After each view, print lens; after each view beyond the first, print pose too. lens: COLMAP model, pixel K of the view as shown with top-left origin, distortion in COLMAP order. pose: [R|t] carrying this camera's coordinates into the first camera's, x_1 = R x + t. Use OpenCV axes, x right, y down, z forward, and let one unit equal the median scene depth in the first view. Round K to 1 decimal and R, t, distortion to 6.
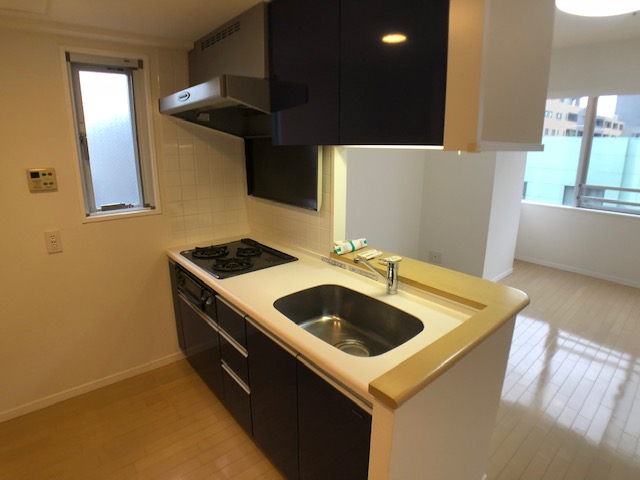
lens RADIAL K [[345.3, 0, 323.4], [0, 345.3, 238.1], [0, 0, 1]] dist [-0.077315, 0.011911]
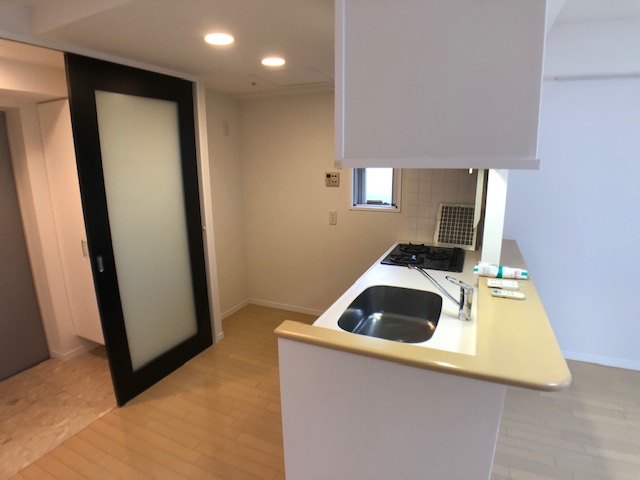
lens RADIAL K [[345.3, 0, 323.4], [0, 345.3, 238.1], [0, 0, 1]] dist [-0.077315, 0.011911]
pose [[0.438884, 0.192838, -0.877607, 0.616701], [-0.224478, 0.969260, 0.100717, -0.047027], [0.870052, 0.152801, 0.468681, 0.161396]]
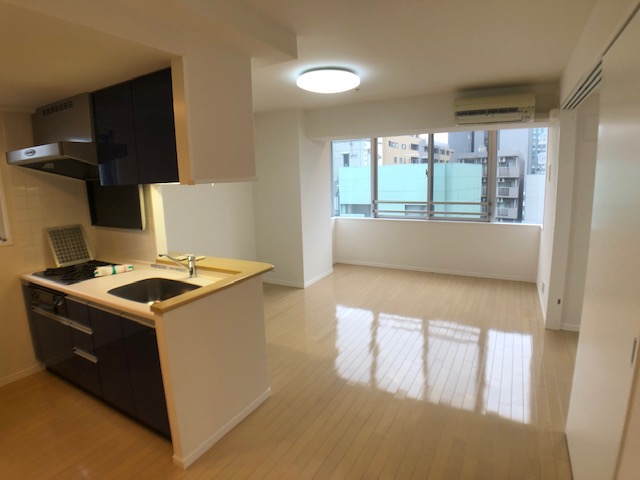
lens RADIAL K [[346.2, 0, 326.4], [0, 346.2, 236.1], [0, 0, 1]] dist [-0.120686, 0.039184]
pose [[0.932799, -0.088407, 0.349386, 0.194914], [0.120962, 0.990010, -0.072439, 0.130025], [-0.339492, 0.109834, 0.934174, -0.501974]]
